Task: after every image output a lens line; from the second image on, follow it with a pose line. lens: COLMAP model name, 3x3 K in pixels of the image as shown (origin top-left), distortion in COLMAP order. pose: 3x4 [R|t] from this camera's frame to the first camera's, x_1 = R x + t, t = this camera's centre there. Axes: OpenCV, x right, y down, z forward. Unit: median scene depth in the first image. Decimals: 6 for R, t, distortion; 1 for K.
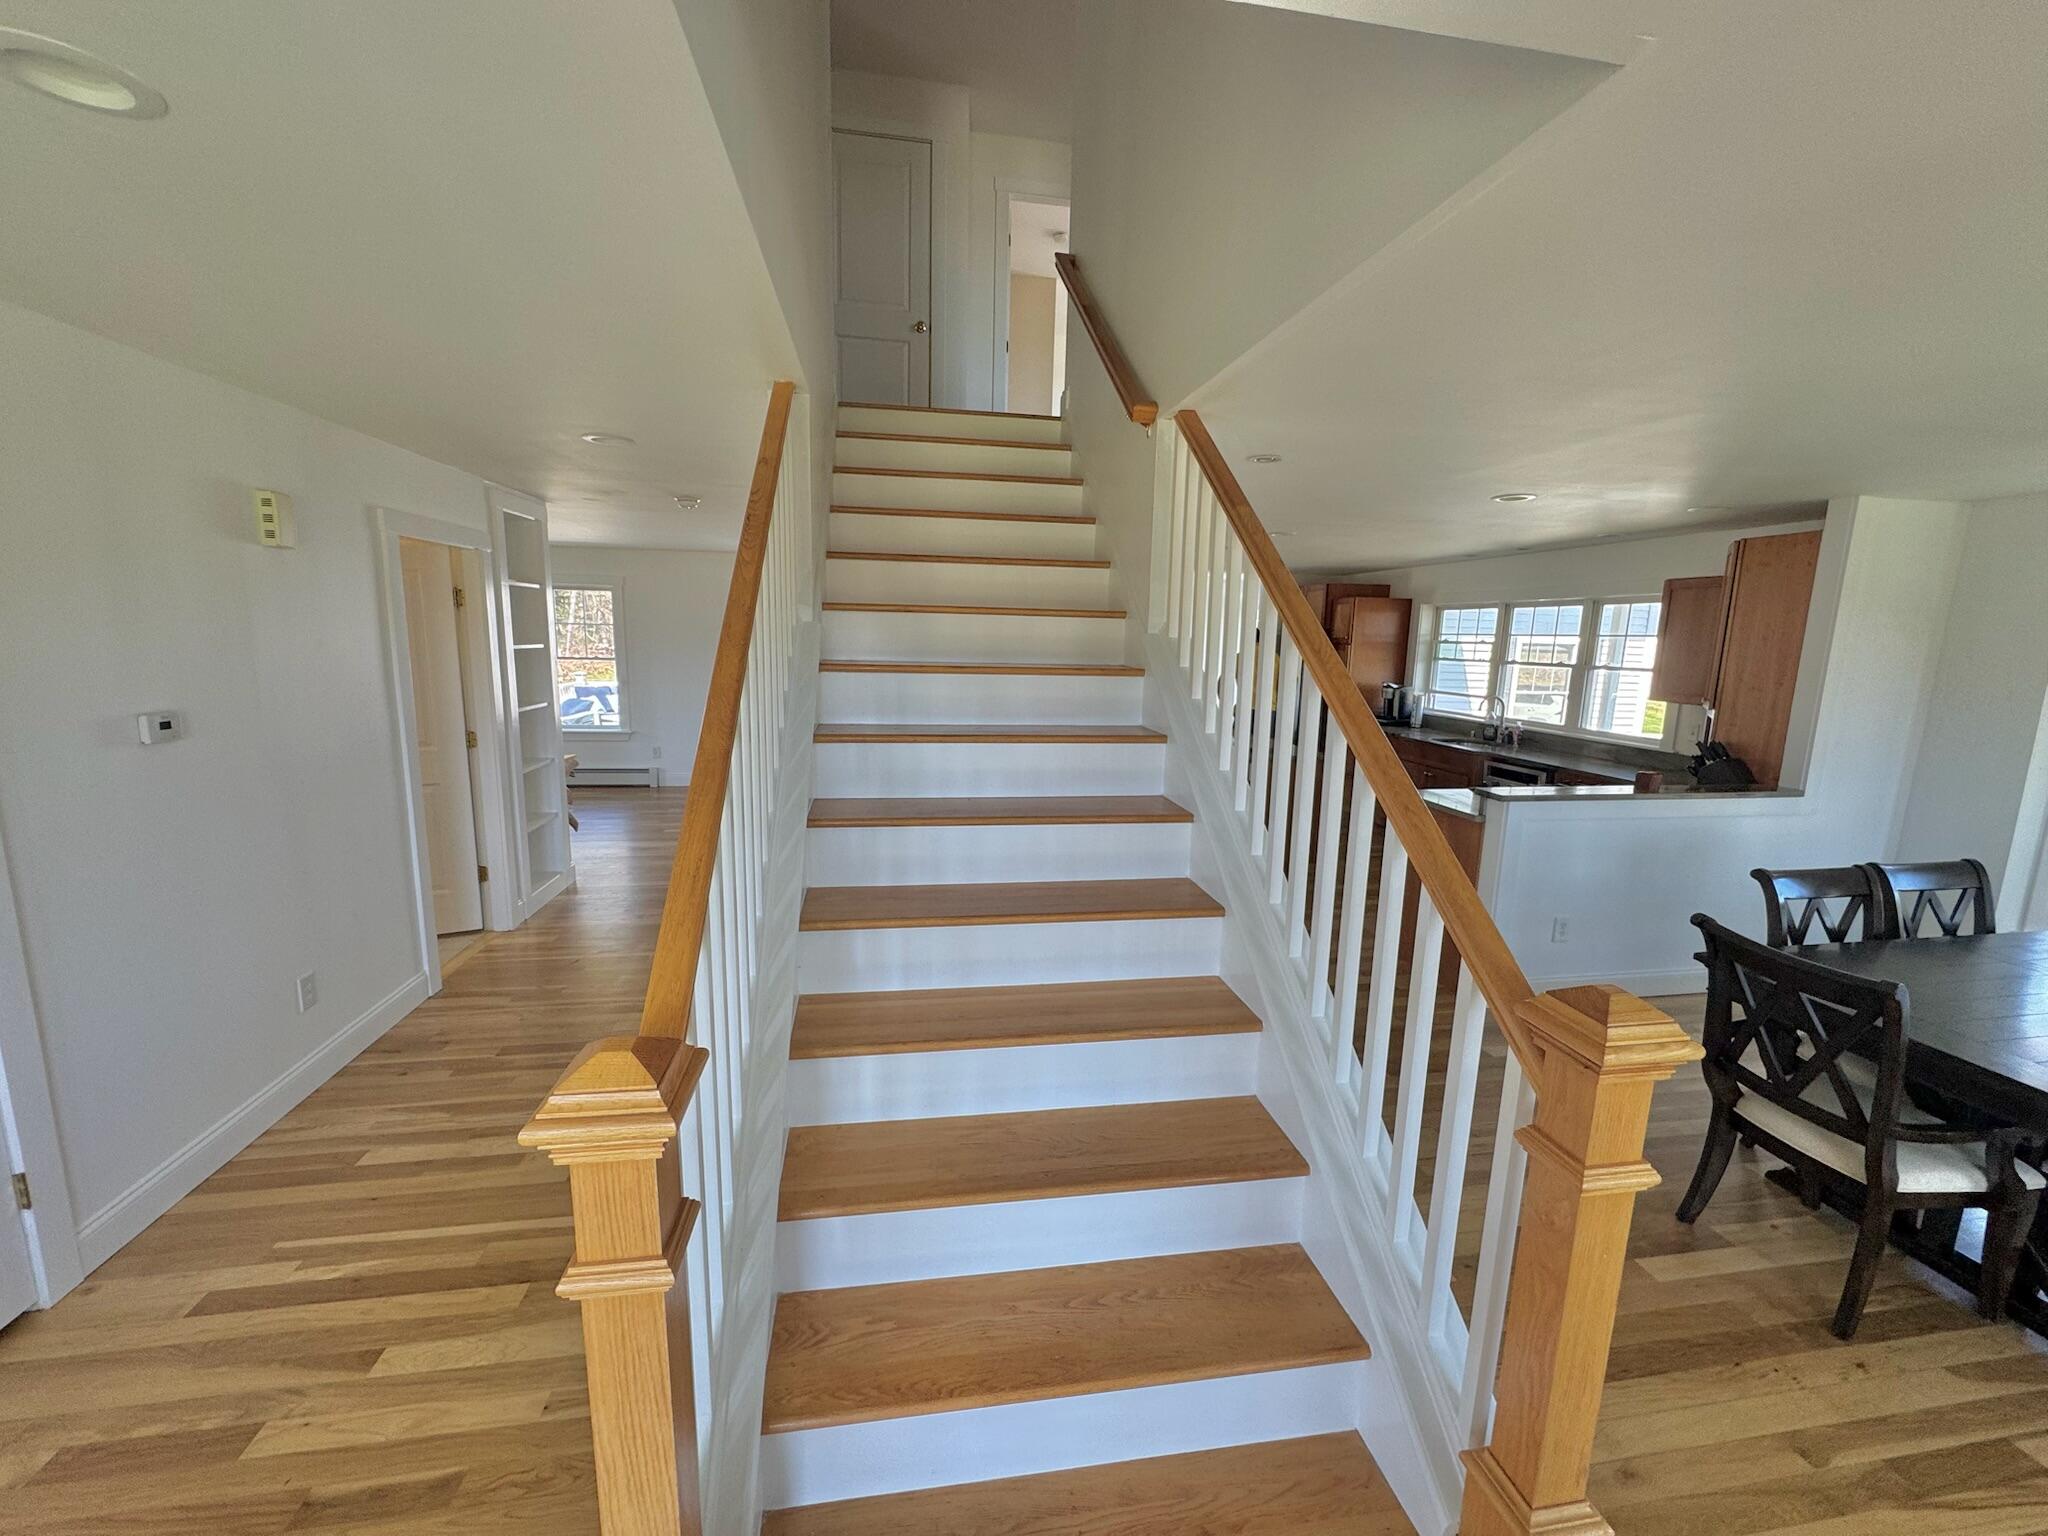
lens RADIAL K [[820.9, 0, 1028.9], [0, 820.9, 770.5], [0, 0, 1]] dist [0.000631, -0.000108]
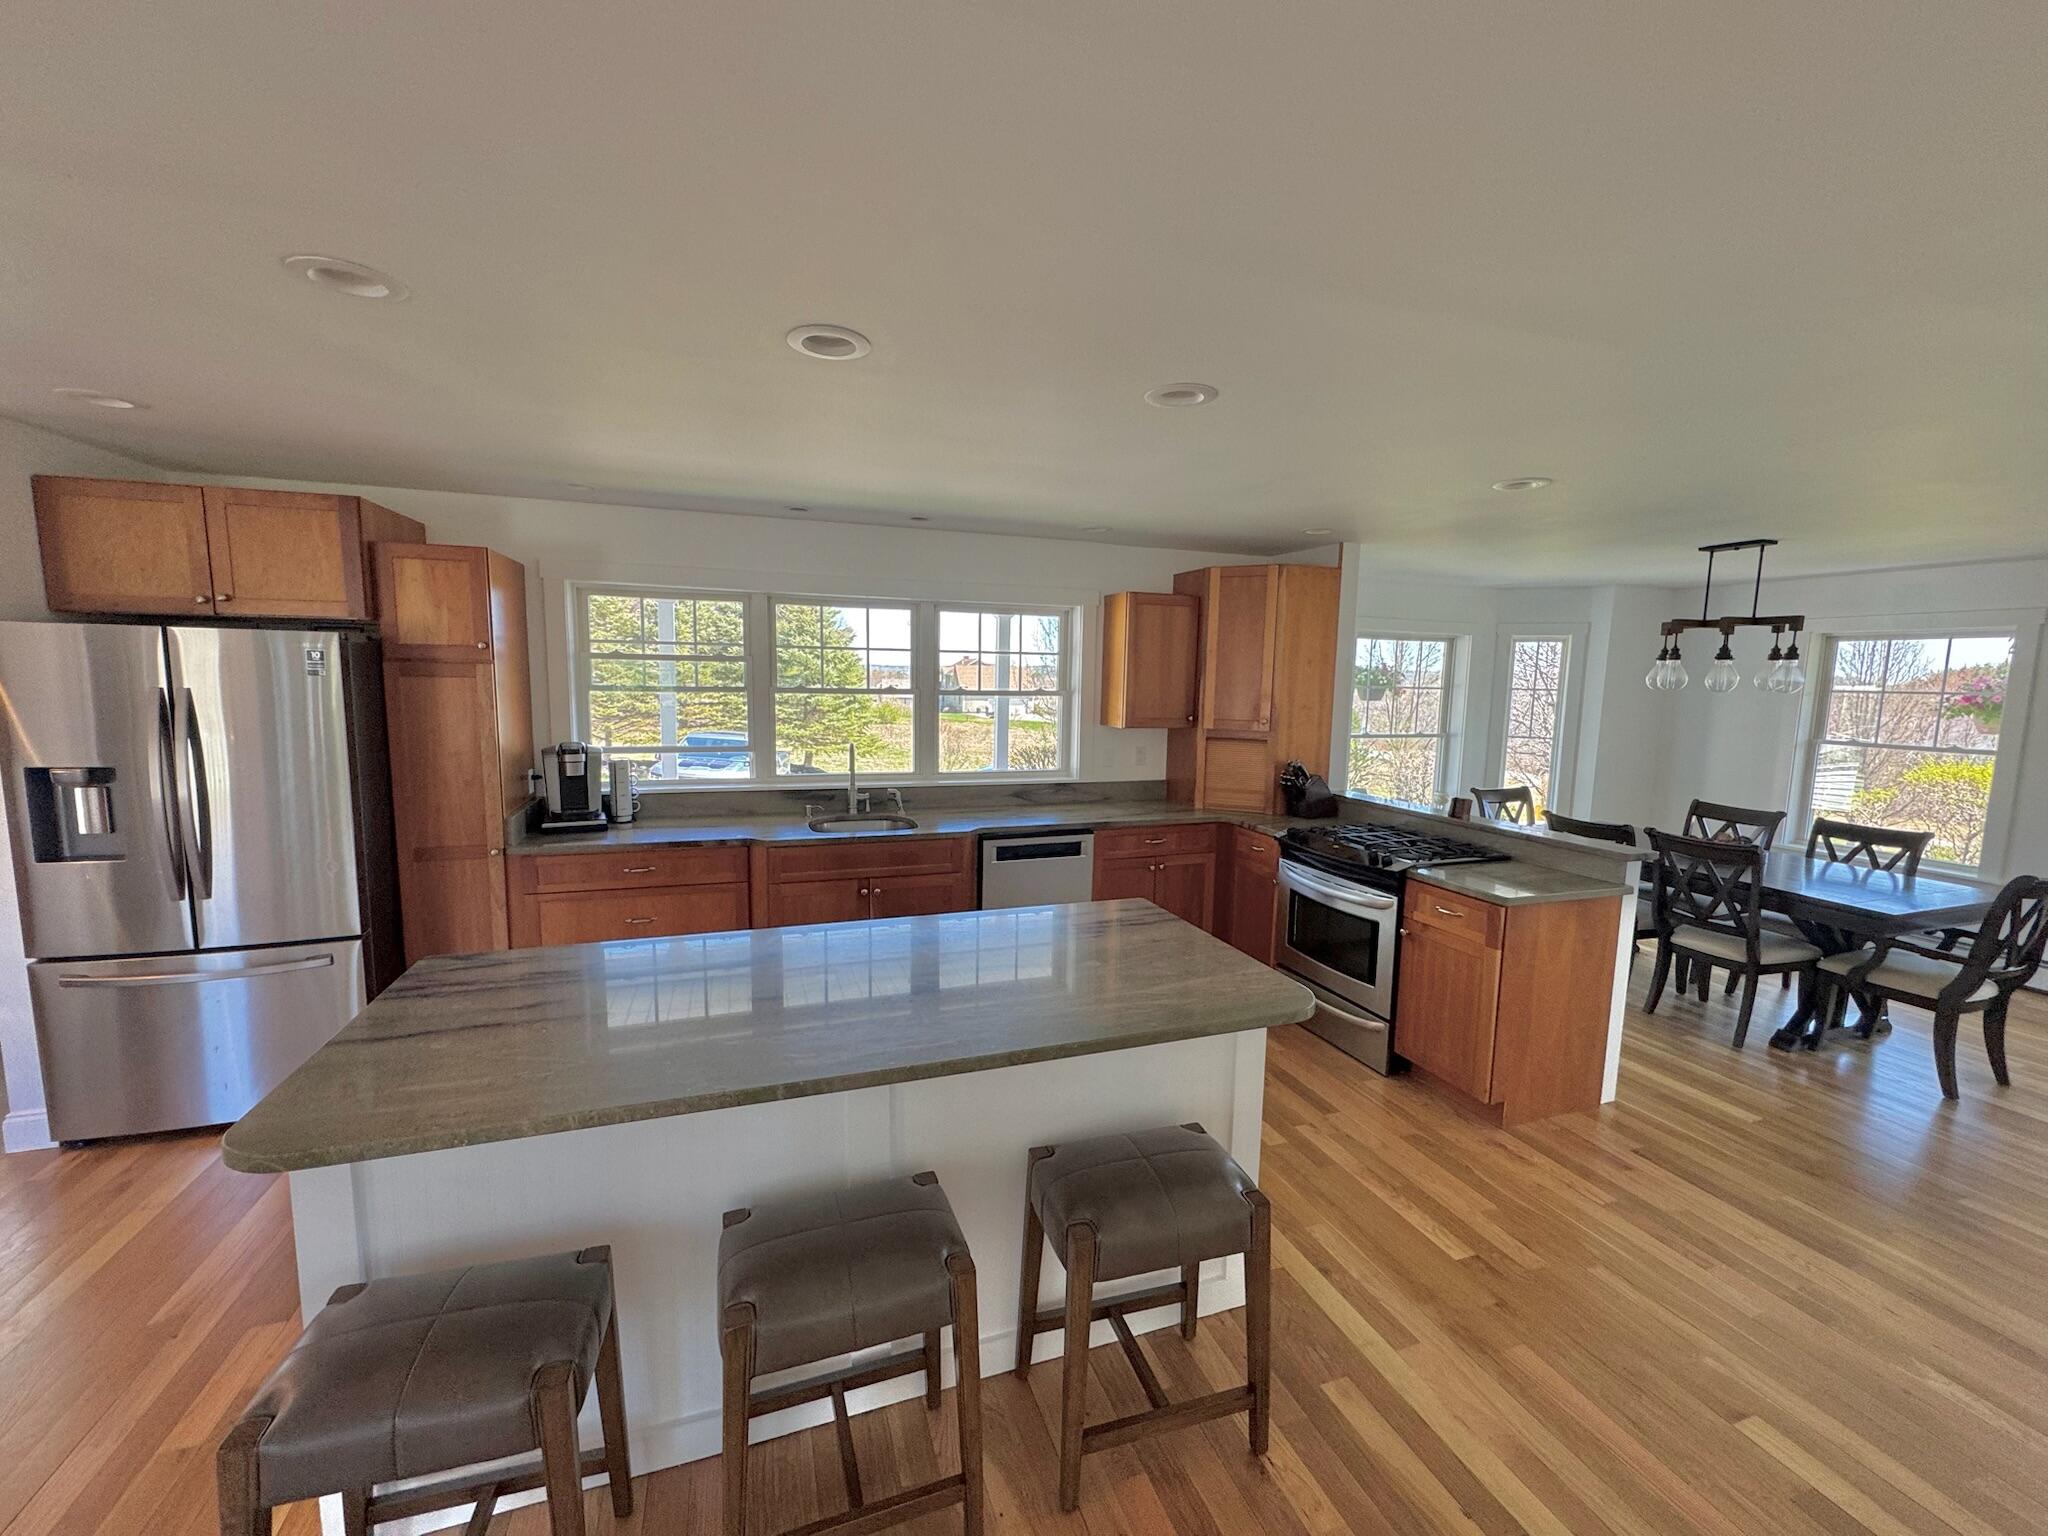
lens RADIAL K [[820.9, 0, 1023.9], [0, 820.9, 776.4], [0, 0, 1]] dist [0.000631, -0.000108]
pose [[-0.181335, -0.147571, 0.972286, -0.082985], [0.139143, 0.974881, 0.173916, -0.166273], [-0.973528, 0.166824, -0.156246, 1.019374]]
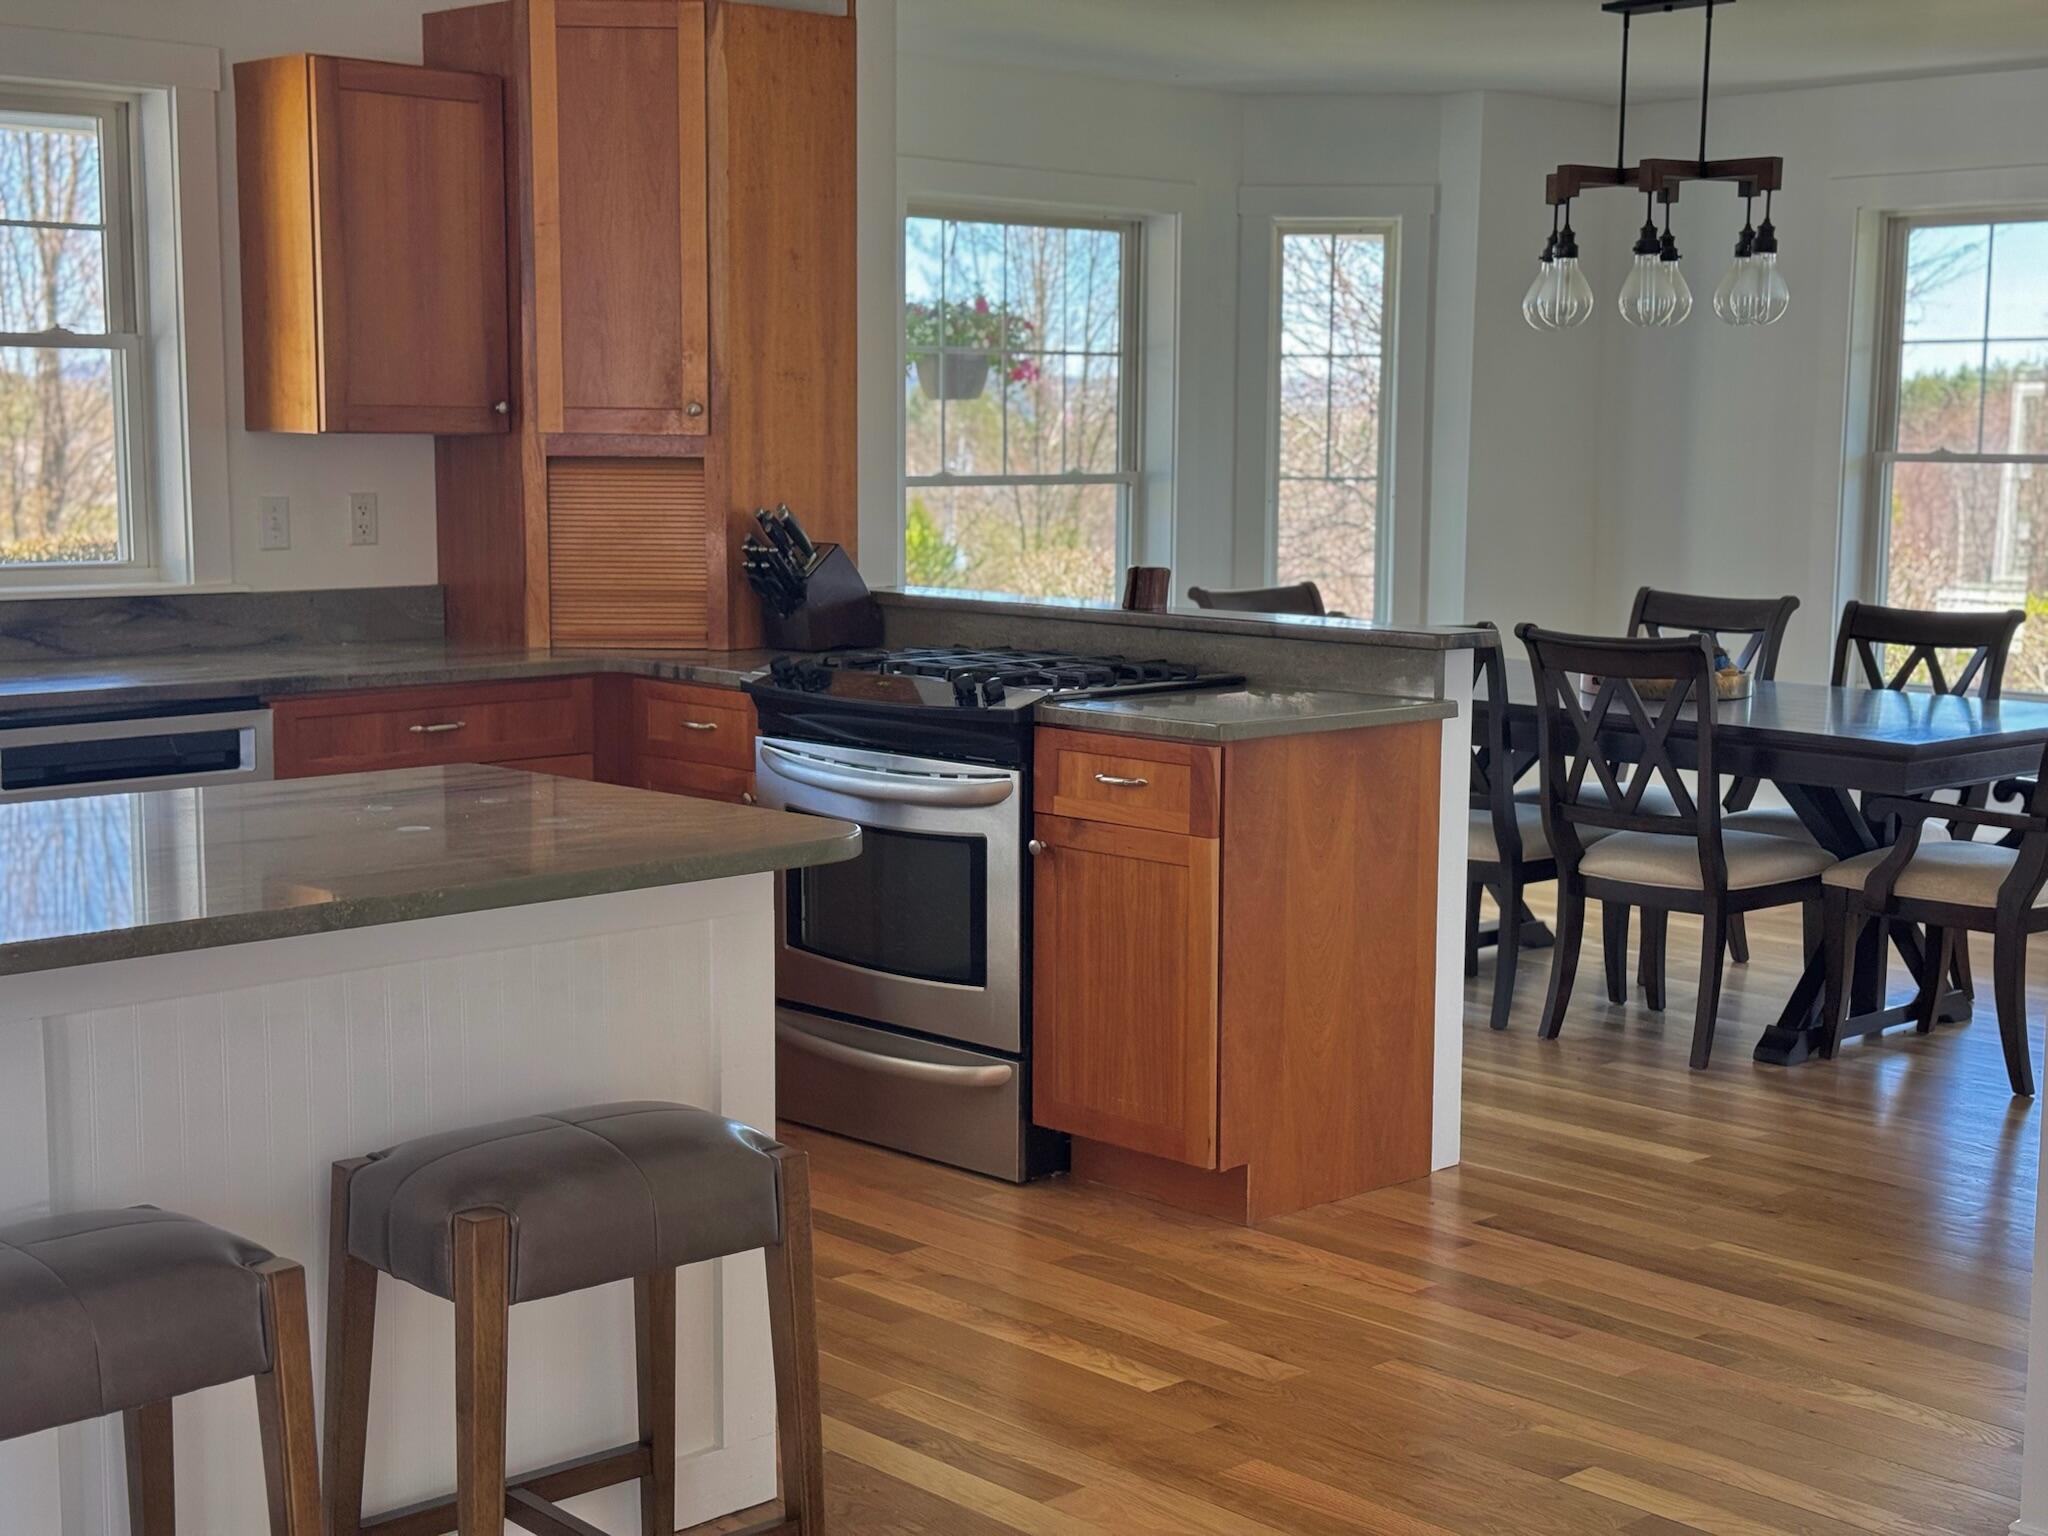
lens RADIAL K [[2888.3, 0, 1030.6], [0, 2888.3, 787.6], [0, 0, 1]] dist [0.130194, 0.000000]
pose [[-0.566162, -0.133647, 0.813387, -0.264602], [0.113852, 0.964632, 0.237746, -0.158163], [-0.816394, 0.227208, -0.530922, 1.131790]]
